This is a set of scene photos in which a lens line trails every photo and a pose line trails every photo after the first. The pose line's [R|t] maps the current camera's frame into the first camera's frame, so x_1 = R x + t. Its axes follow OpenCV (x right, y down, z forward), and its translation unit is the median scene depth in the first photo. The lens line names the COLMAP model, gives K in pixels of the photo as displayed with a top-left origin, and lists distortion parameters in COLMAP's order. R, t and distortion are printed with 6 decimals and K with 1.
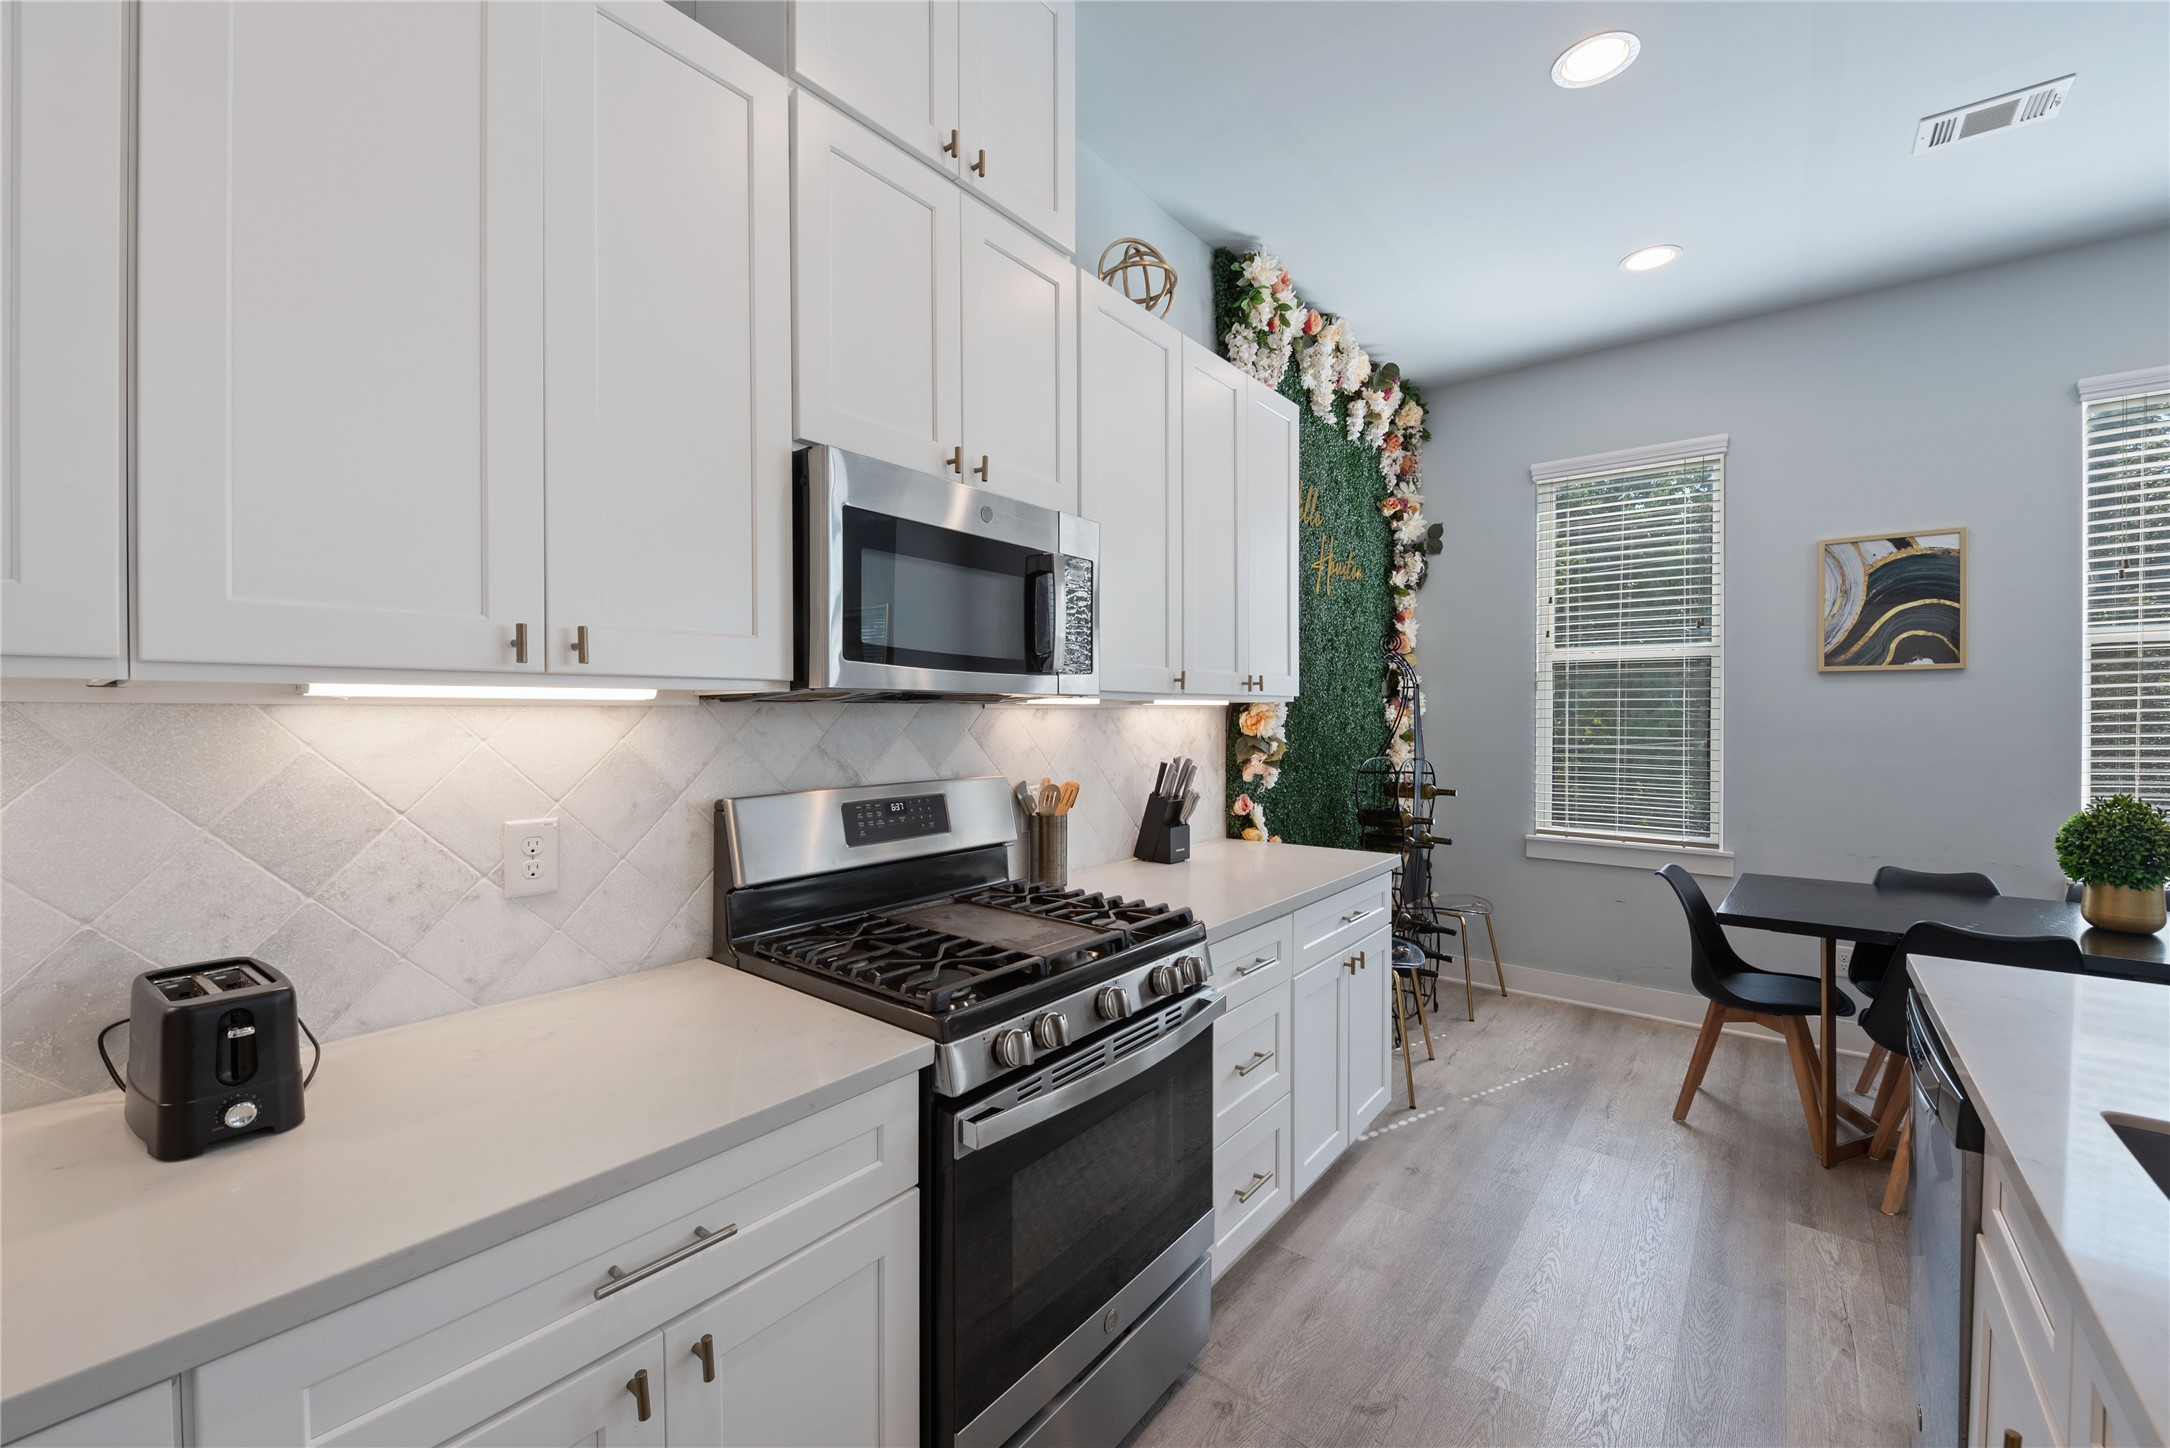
lens RADIAL K [[876.1, 0, 1058.5], [0, 876.1, 730.3], [0, 0, 1]] dist [-0.008004, -0.000285]
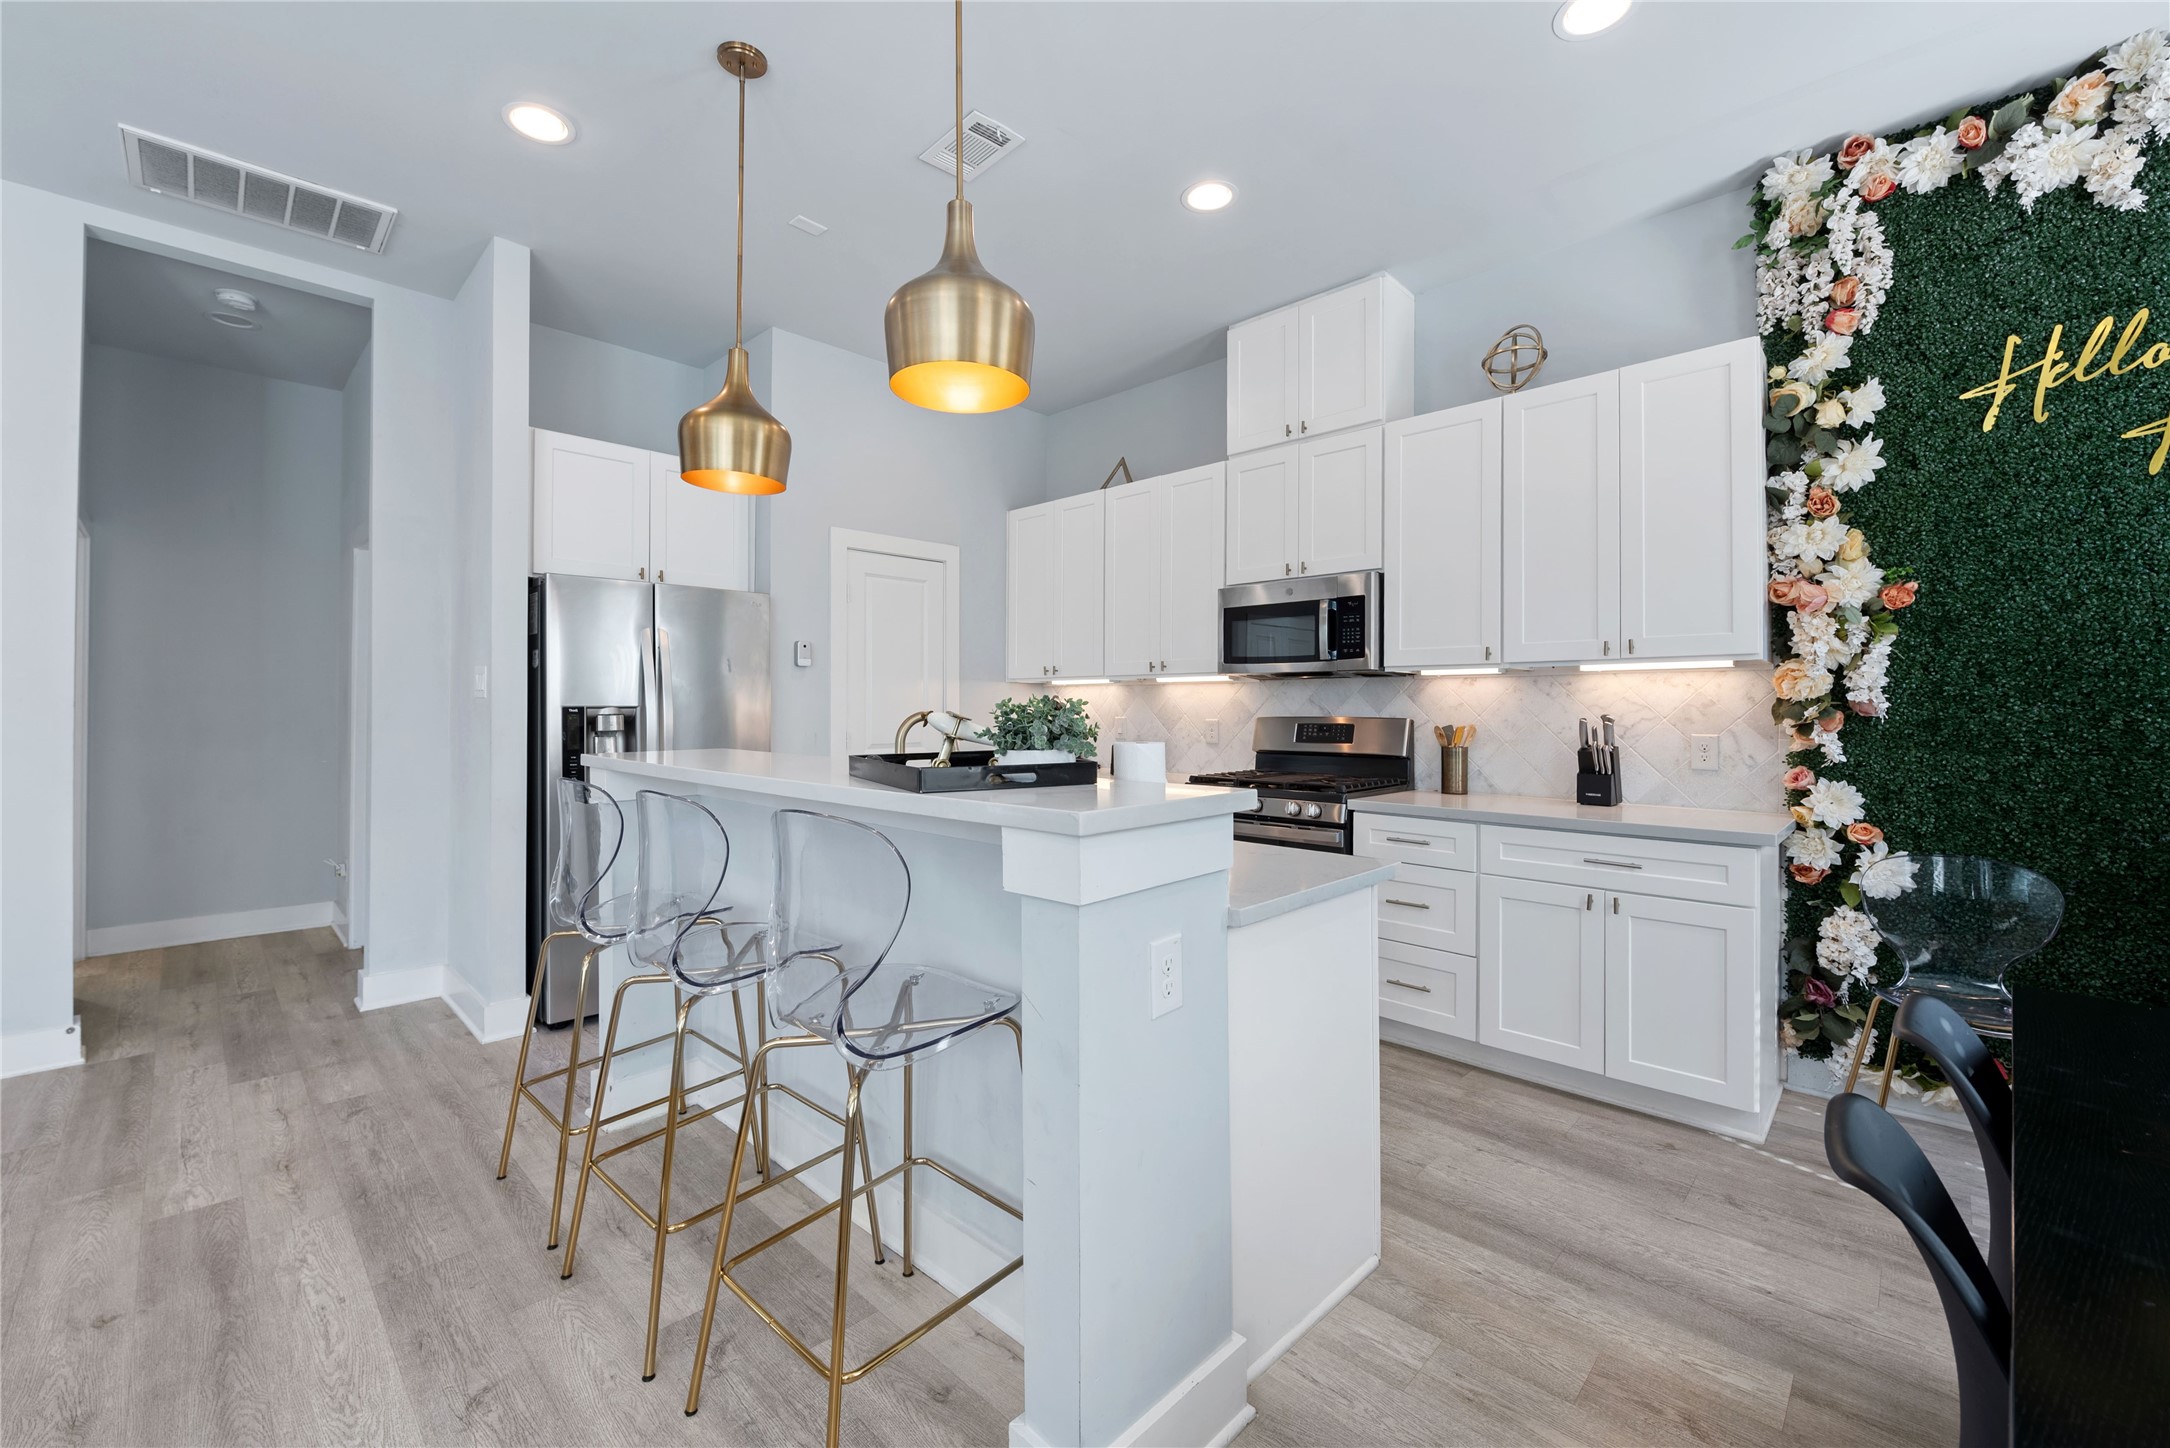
lens RADIAL K [[876.1, 0, 1058.5], [0, 876.1, 730.3], [0, 0, 1]] dist [-0.008004, -0.000285]
pose [[-0.102474, 0.031782, -0.994228, 1.998085], [-0.016718, 0.999293, 0.033667, 0.033960], [0.994595, 0.020072, -0.101870, 0.590138]]
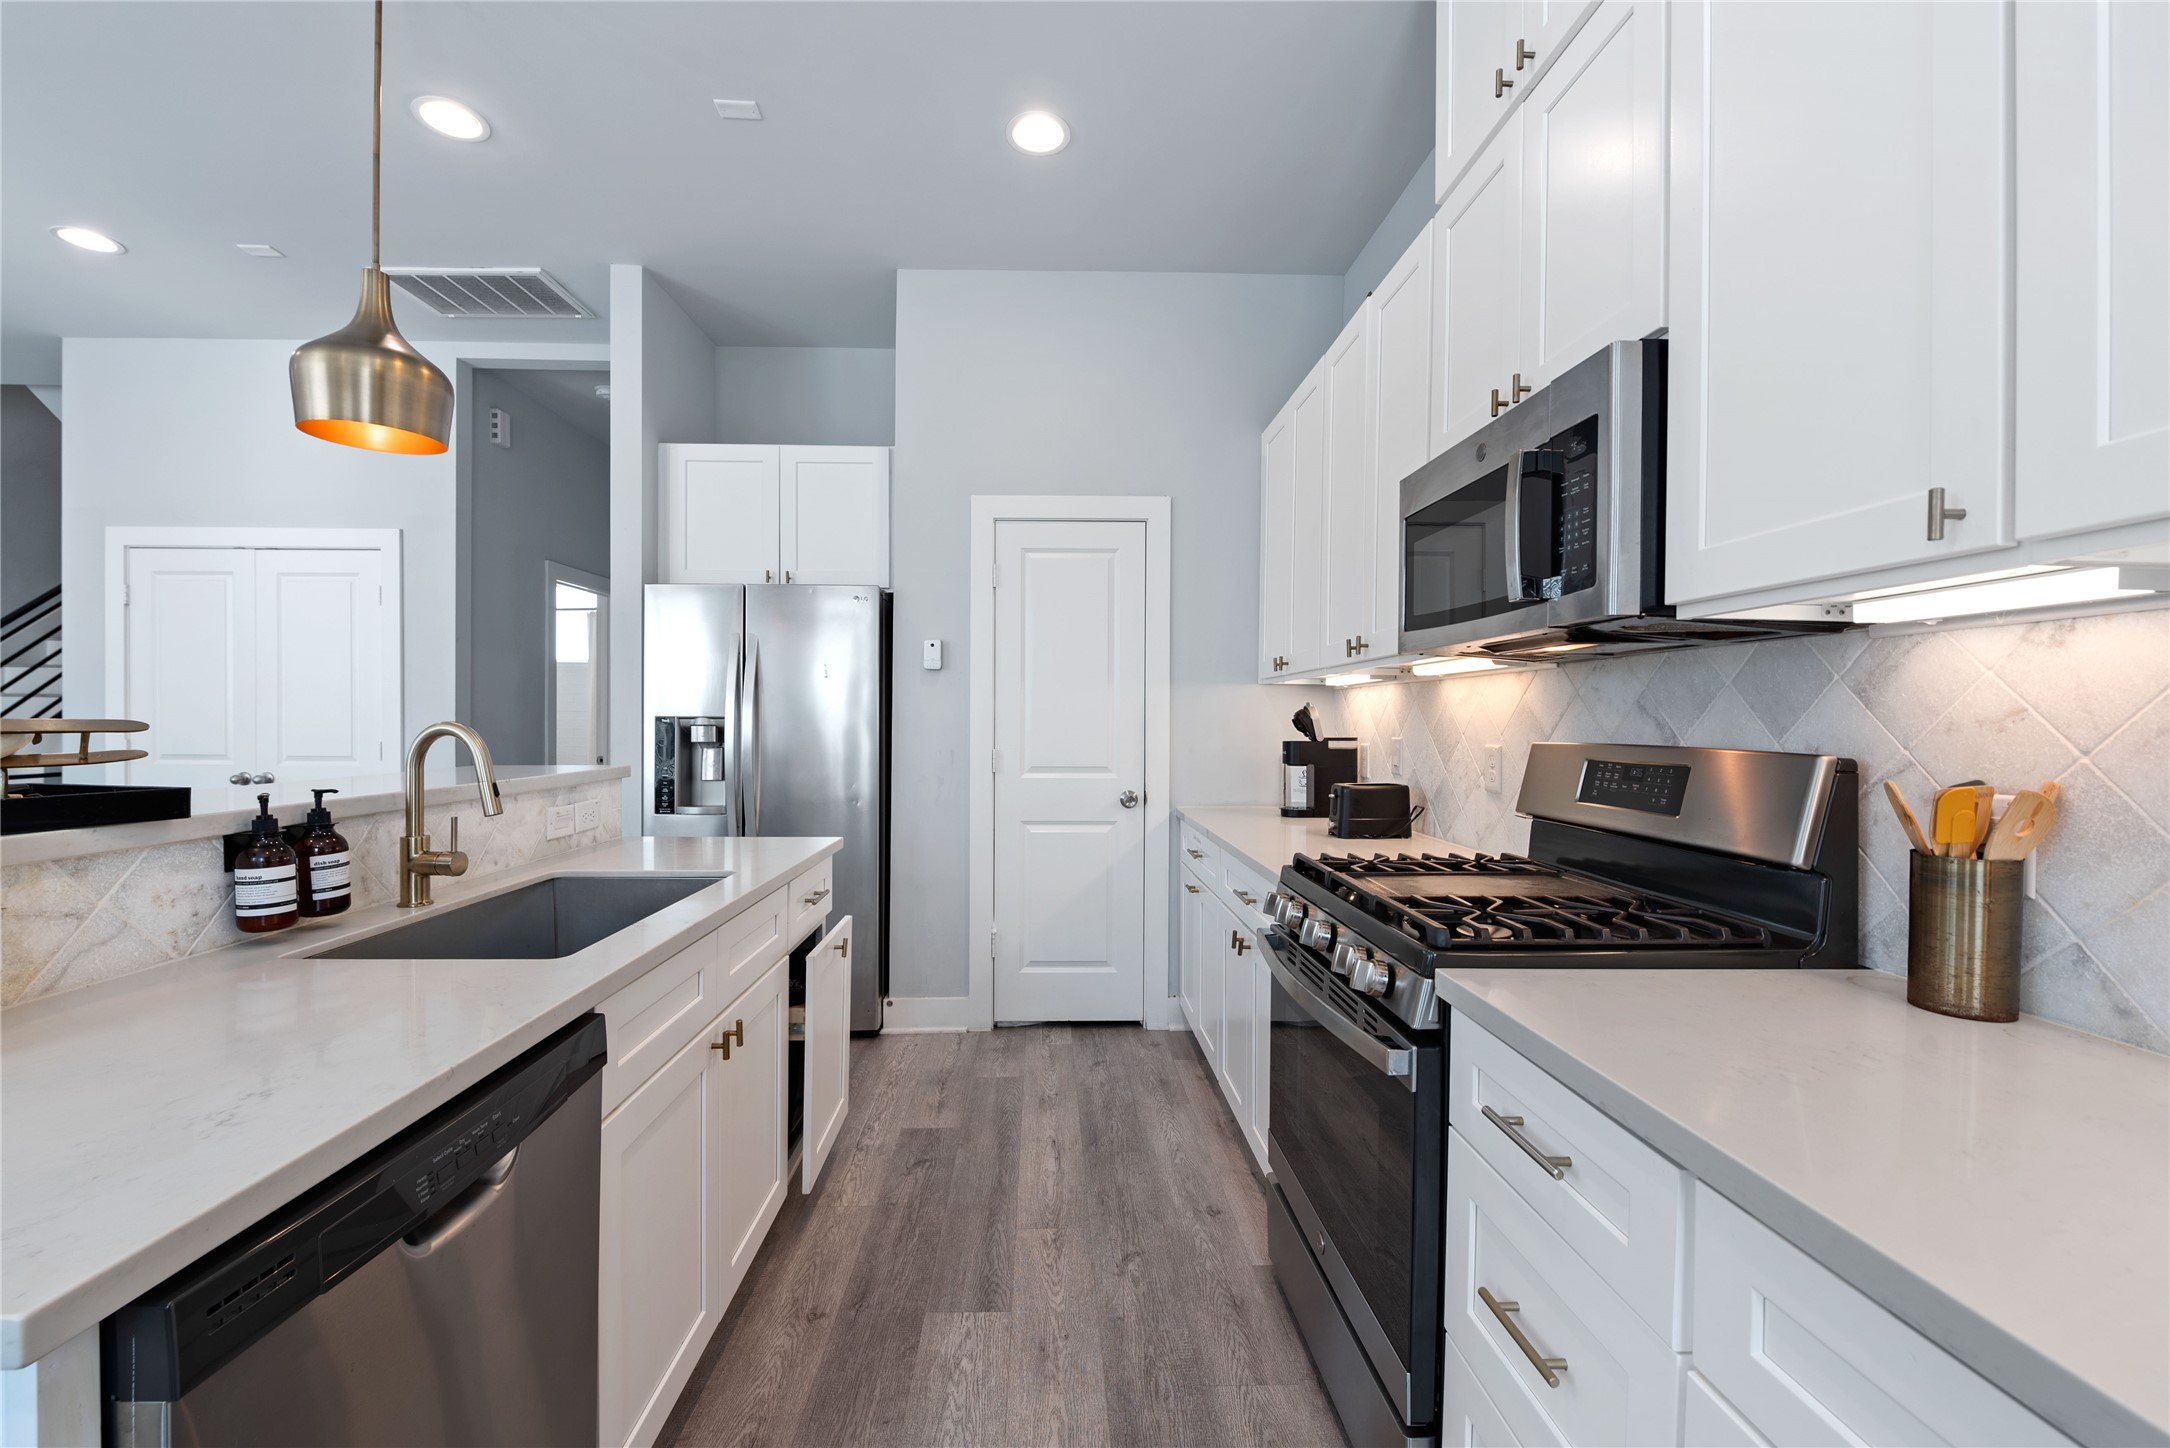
lens RADIAL K [[876.1, 0, 1058.5], [0, 876.1, 730.3], [0, 0, 1]] dist [-0.008004, -0.000285]
pose [[-0.757671, 0.008748, -0.652578, 0.814776], [-0.012649, 0.999526, 0.028085, 0.030053], [0.652514, 0.029533, -0.757201, 1.301676]]
